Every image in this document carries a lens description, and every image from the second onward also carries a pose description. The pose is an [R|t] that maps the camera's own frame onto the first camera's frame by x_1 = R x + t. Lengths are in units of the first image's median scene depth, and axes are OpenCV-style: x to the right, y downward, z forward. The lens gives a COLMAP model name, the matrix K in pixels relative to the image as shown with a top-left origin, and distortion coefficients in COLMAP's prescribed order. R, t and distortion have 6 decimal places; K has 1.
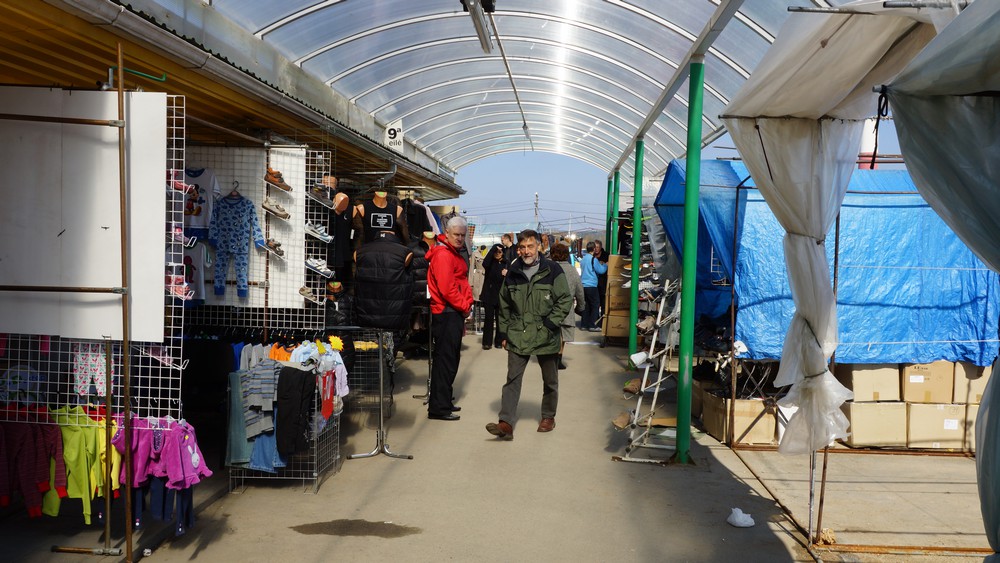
lens RADIAL K [[952.7, 0, 500.0], [0, 952.7, 281.5], [0, 0, 1]] dist [0.001983, 0.000129]
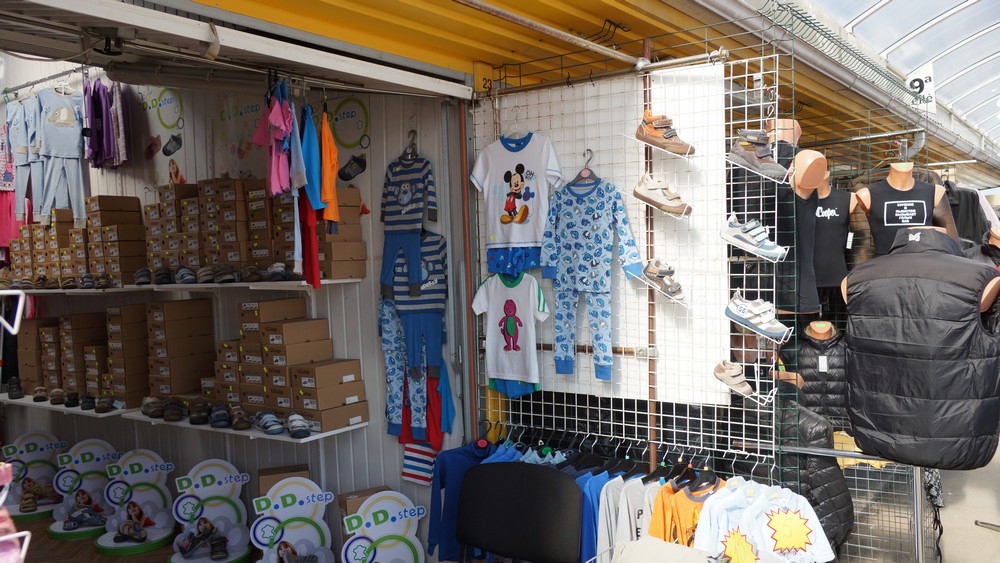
lens RADIAL K [[839.3, 0, 499.6], [0, 839.3, 303.0], [0, 0, 1]] dist [0.028655, -0.003067]
pose [[0.844100, -0.022079, -0.535731, -0.079795], [0.029977, 0.999532, 0.006038, -0.027906], [0.535347, -0.021156, 0.844367, 0.597597]]
